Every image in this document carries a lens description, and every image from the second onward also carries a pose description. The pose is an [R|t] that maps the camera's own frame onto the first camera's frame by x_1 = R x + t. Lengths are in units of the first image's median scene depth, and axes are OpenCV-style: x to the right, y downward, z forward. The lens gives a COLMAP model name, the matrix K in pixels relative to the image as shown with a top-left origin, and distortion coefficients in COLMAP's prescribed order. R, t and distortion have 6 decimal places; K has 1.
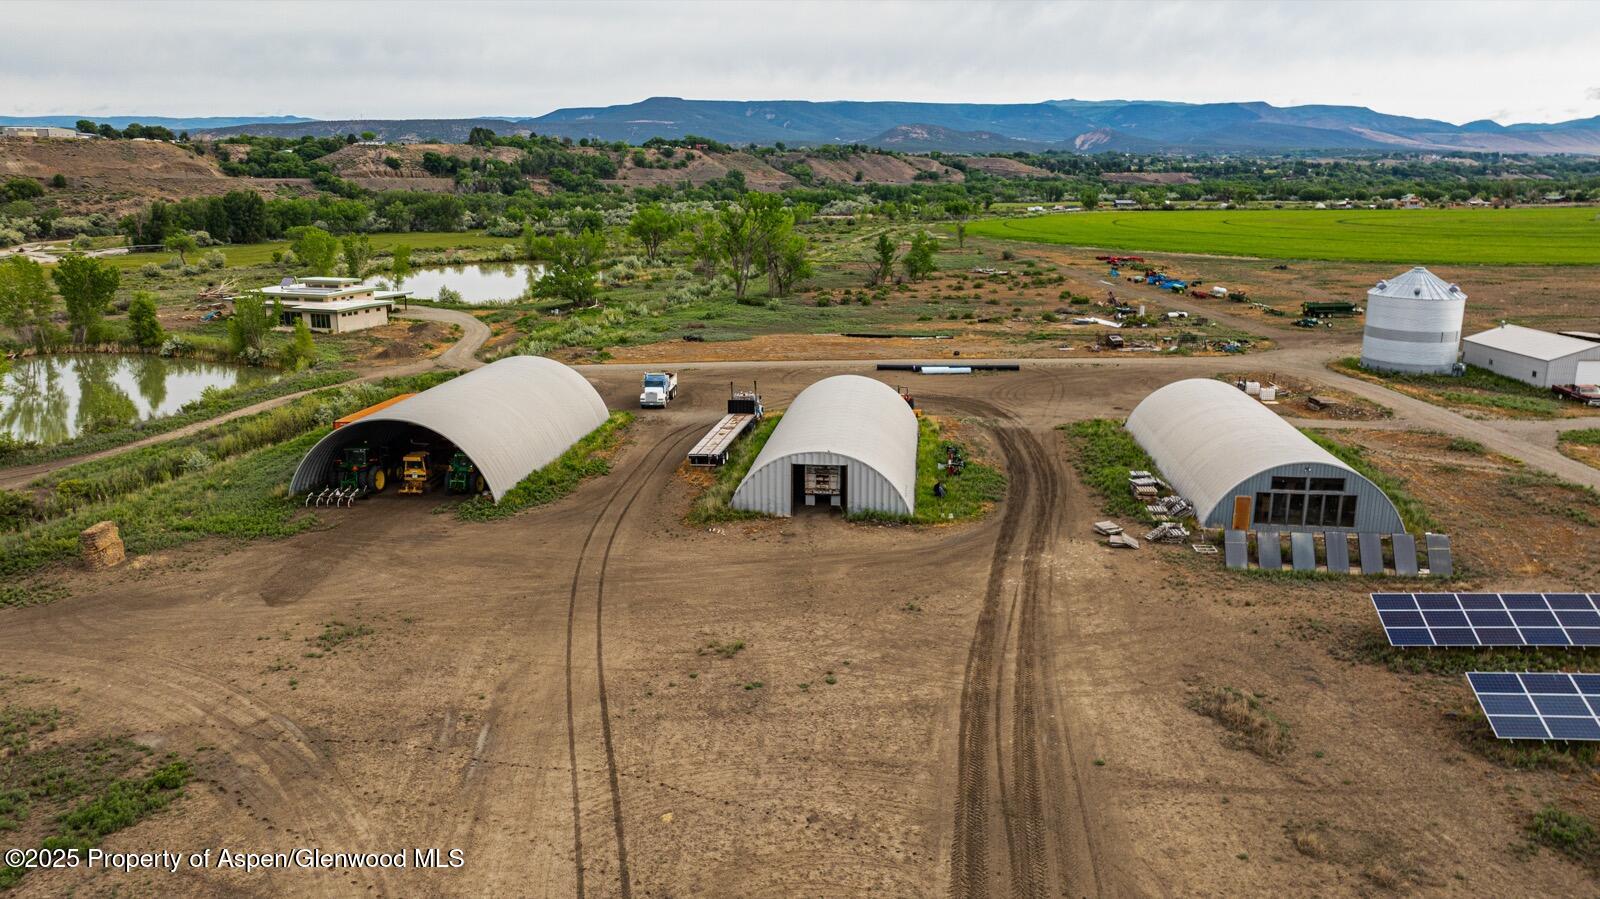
lens RADIAL K [[1140.8, 0, 800.0], [0, 1140.8, 449.5], [0, 0, 1]] dist [-0.030958, 0.031433]
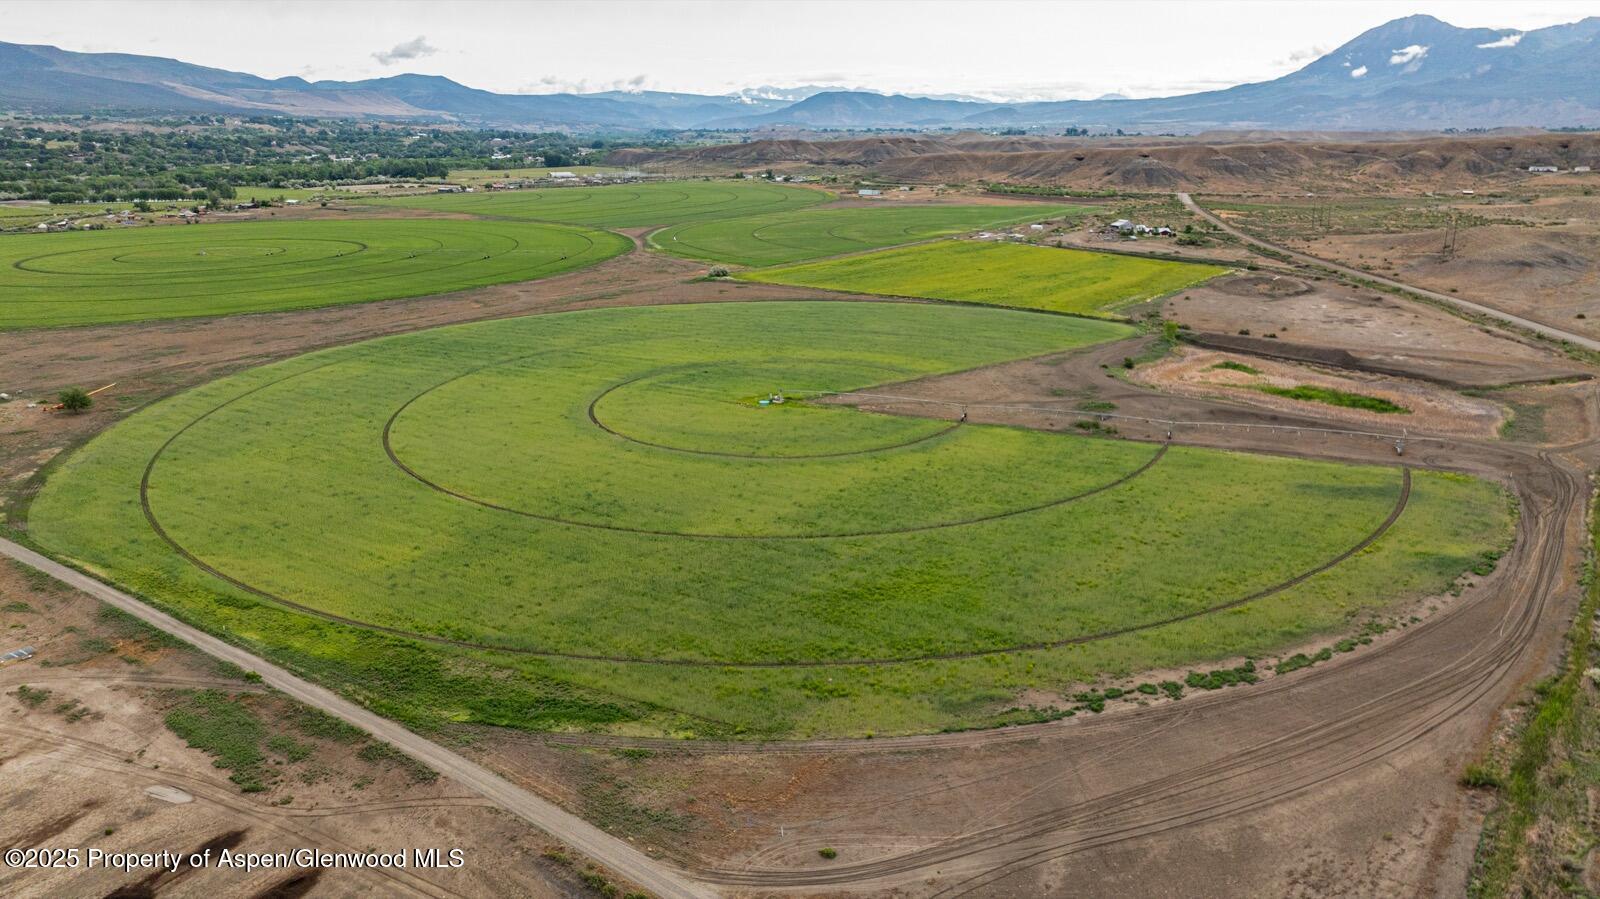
lens RADIAL K [[1141.3, 0, 809.1], [0, 1141.3, 448.1], [0, 0, 1]] dist [-0.058761, 0.069619]
pose [[0.597340, -0.210394, 0.773898, -0.014852], [0.177034, 0.975763, 0.128628, 0.000522], [-0.782204, 0.060172, 0.620110, -0.238518]]
